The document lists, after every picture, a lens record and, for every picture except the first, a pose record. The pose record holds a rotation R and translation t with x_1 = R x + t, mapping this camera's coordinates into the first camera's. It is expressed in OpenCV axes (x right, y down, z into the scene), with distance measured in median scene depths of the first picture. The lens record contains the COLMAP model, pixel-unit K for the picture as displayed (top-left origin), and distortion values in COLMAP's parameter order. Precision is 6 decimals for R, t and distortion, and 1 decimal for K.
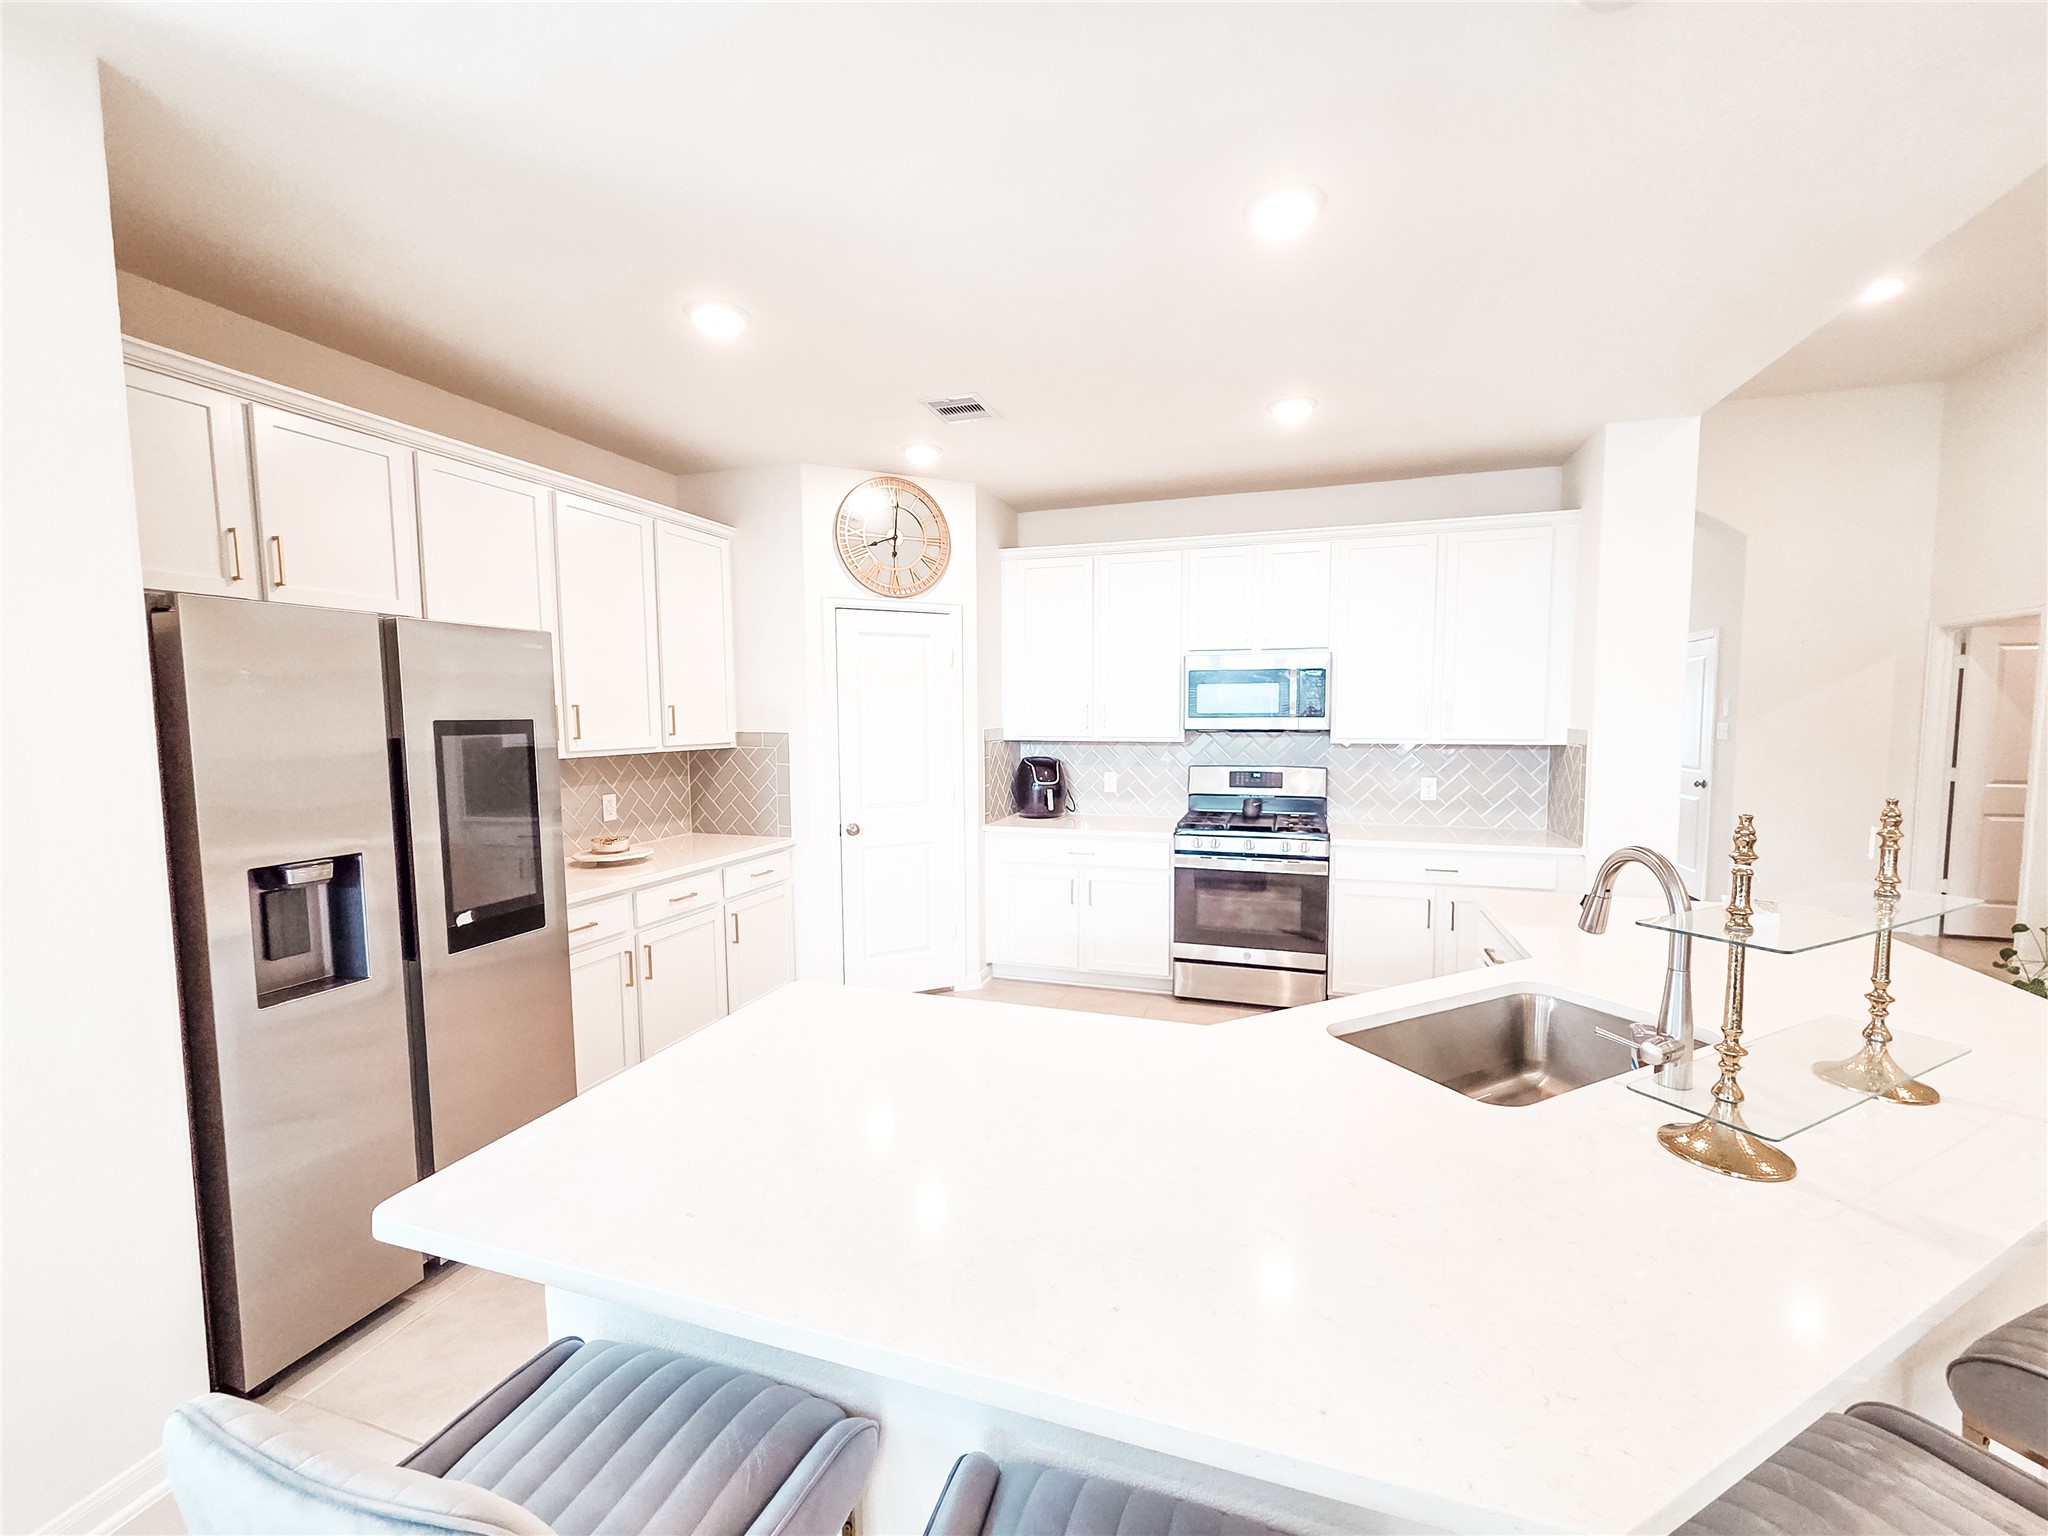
lens RADIAL K [[836.7, 0, 1023.4], [0, 836.7, 775.5], [0, 0, 1]] dist [-0.001118, -0.000316]
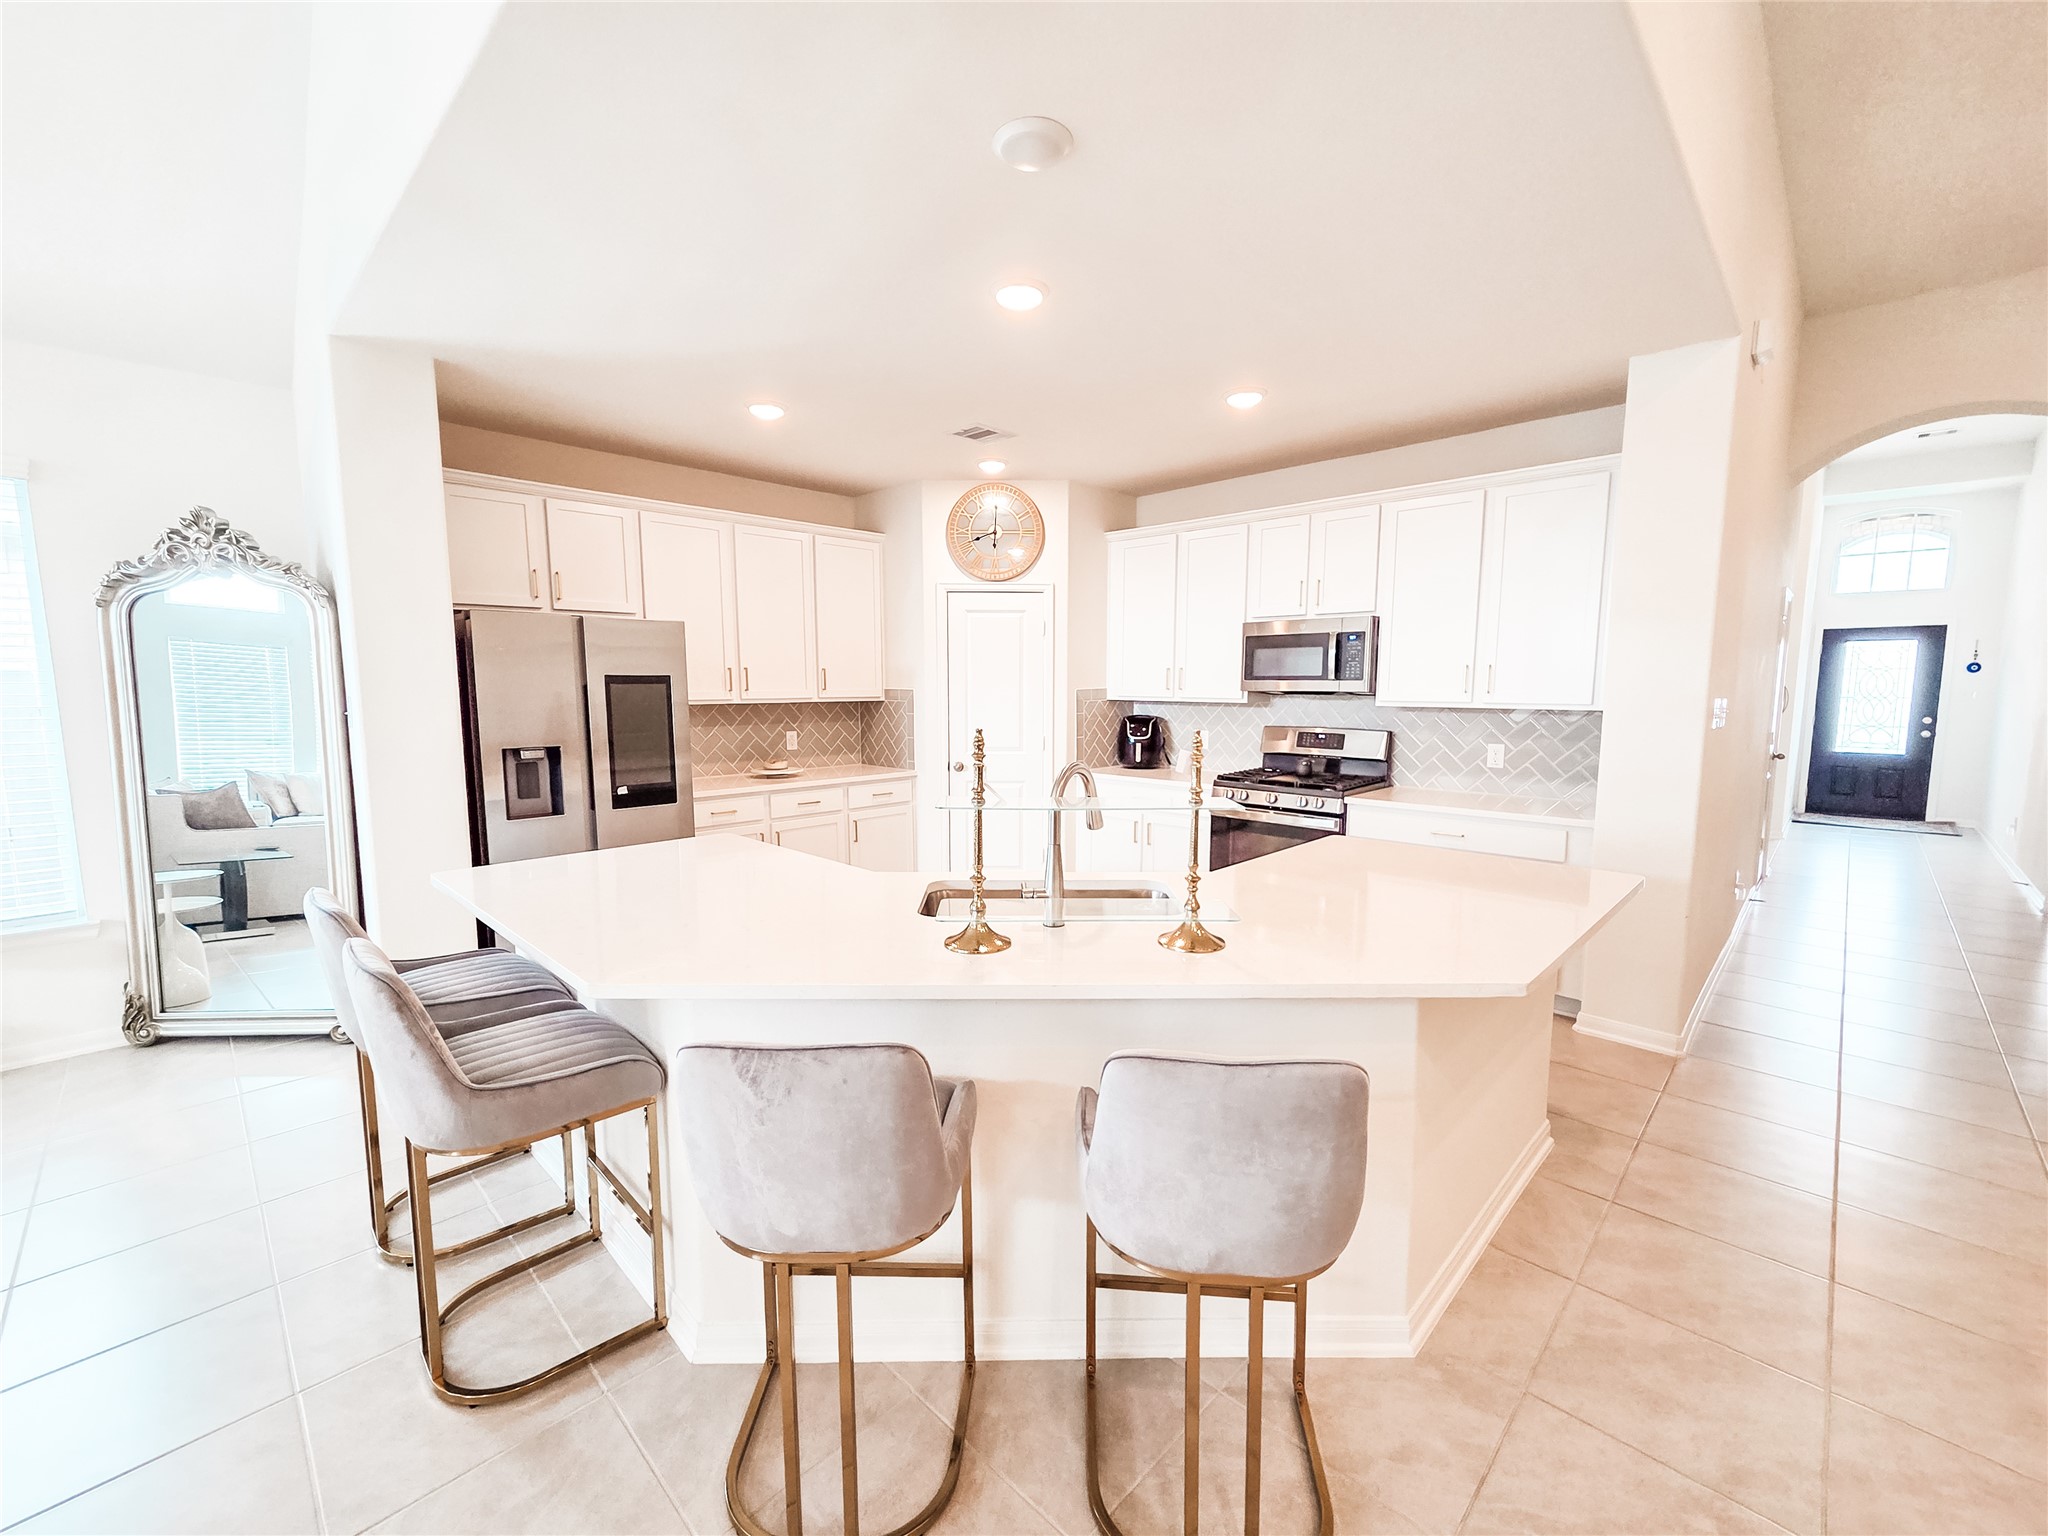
lens RADIAL K [[837.3, 0, 1021.2], [0, 837.3, 775.7], [0, 0, 1]] dist [0.001769, 0.000205]
pose [[0.898556, 0.054360, -0.435479, 0.438237], [-0.038015, 0.998210, 0.046166, 0.015878], [0.437209, -0.024928, 0.899014, -0.103645]]
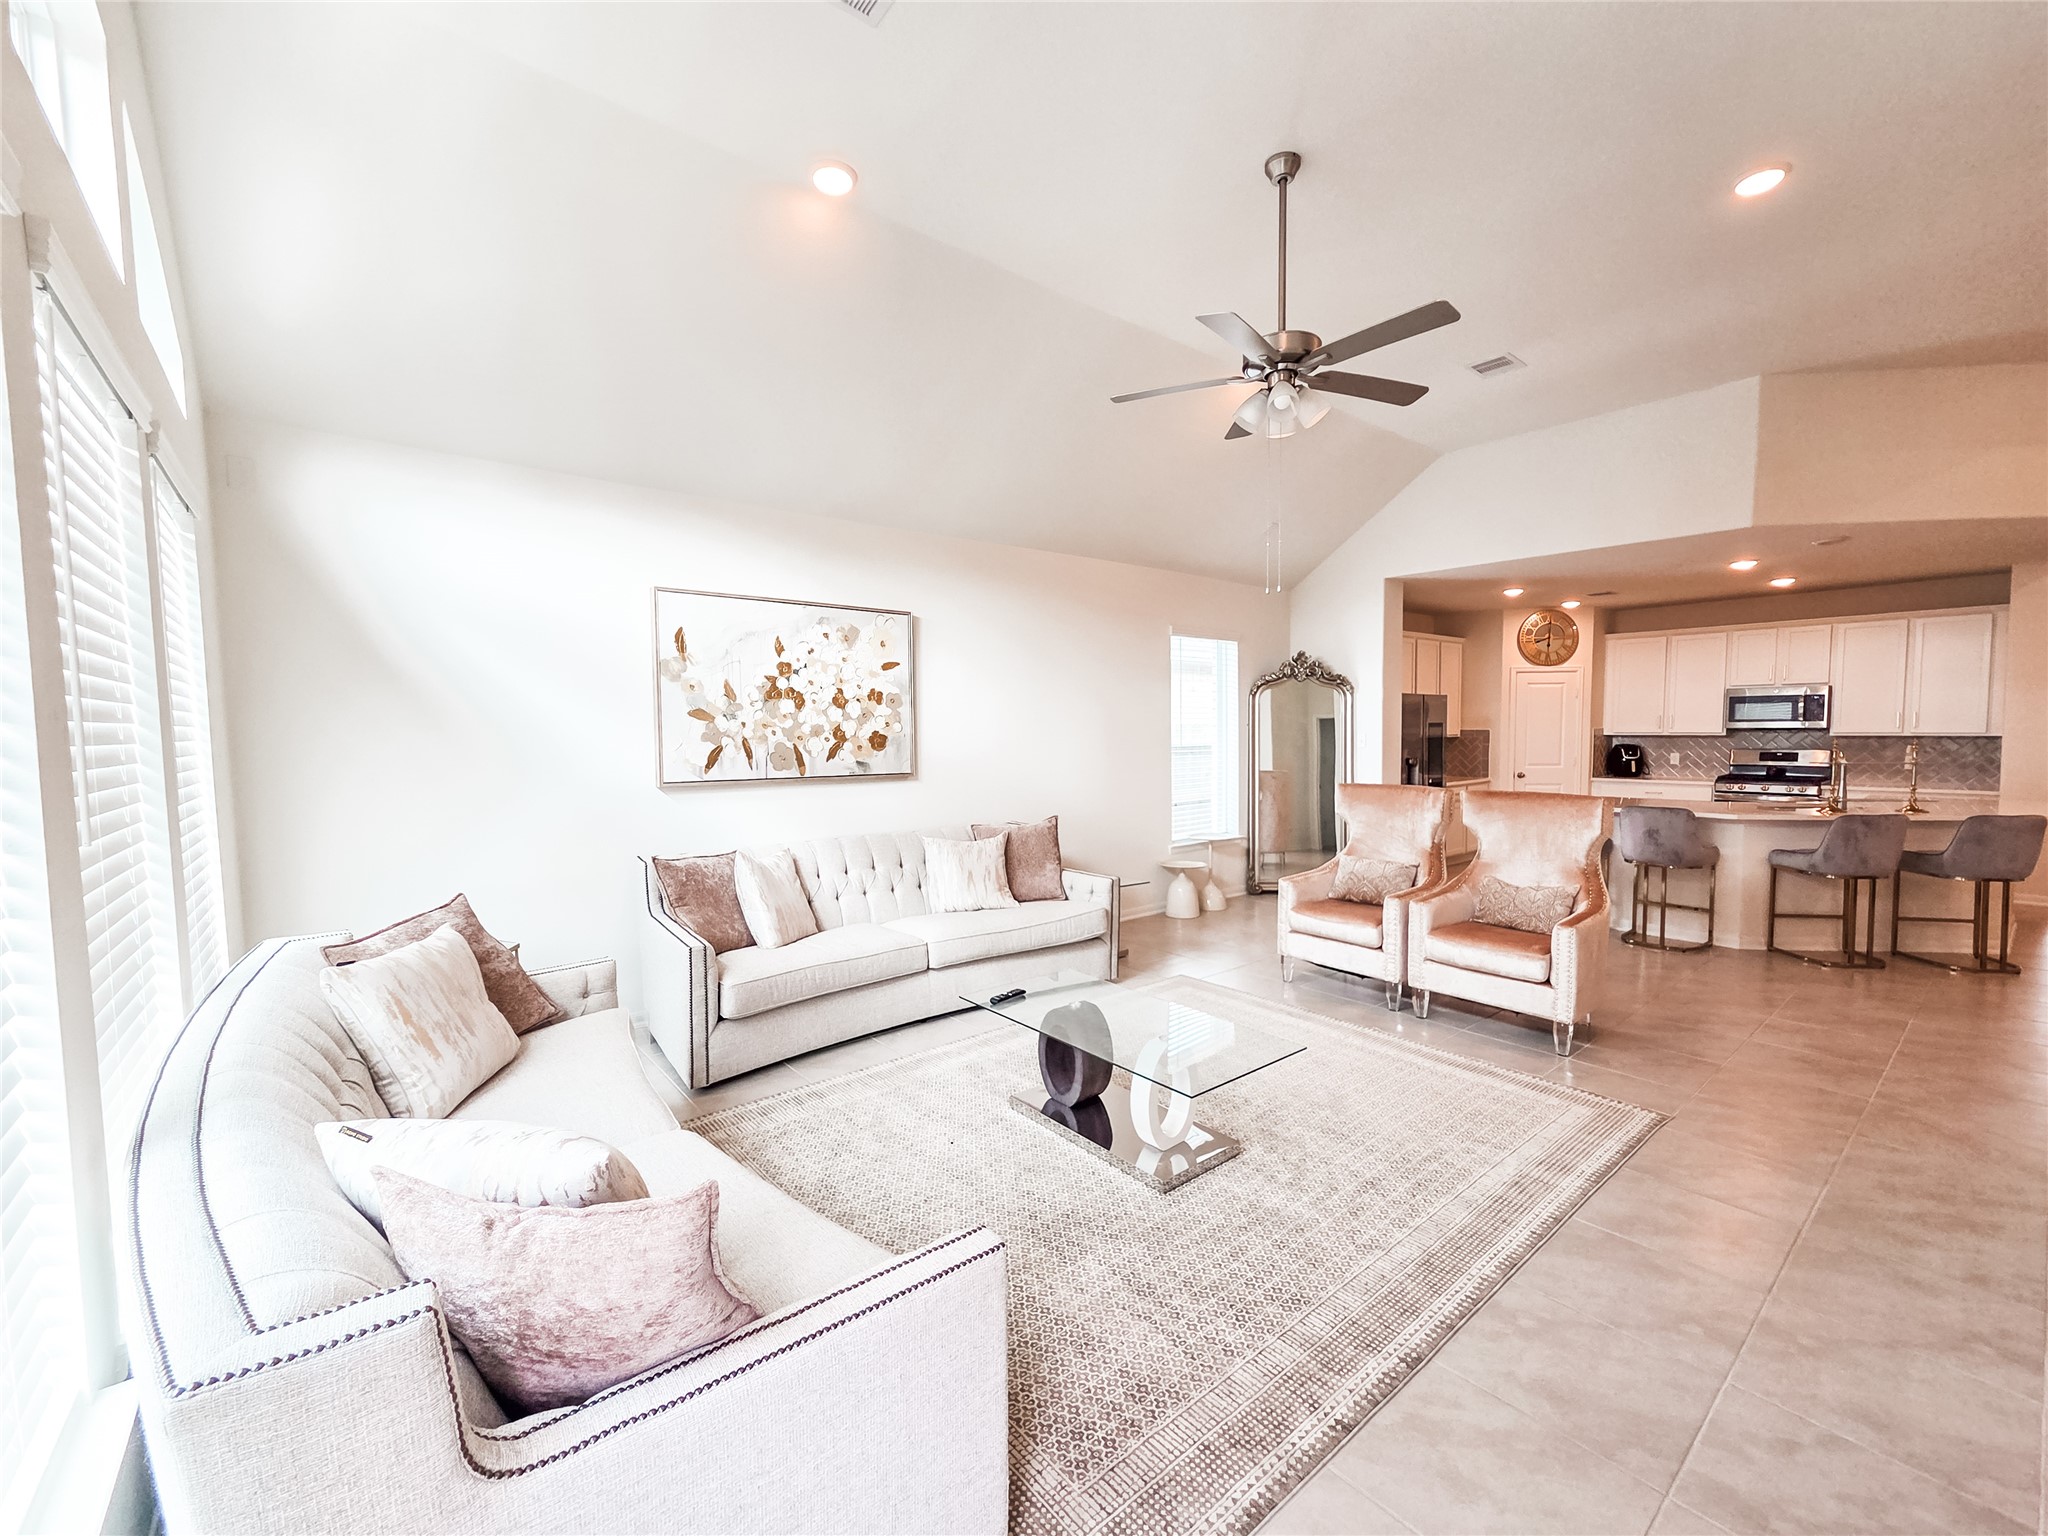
lens RADIAL K [[837.3, 0, 1021.2], [0, 837.3, 775.7], [0, 0, 1]] dist [0.001769, 0.000205]
pose [[0.842556, 0.027582, -0.537903, -0.127775], [-0.035003, 0.999381, -0.003582, 0.118349], [0.537471, 0.021846, 0.842999, -1.489892]]
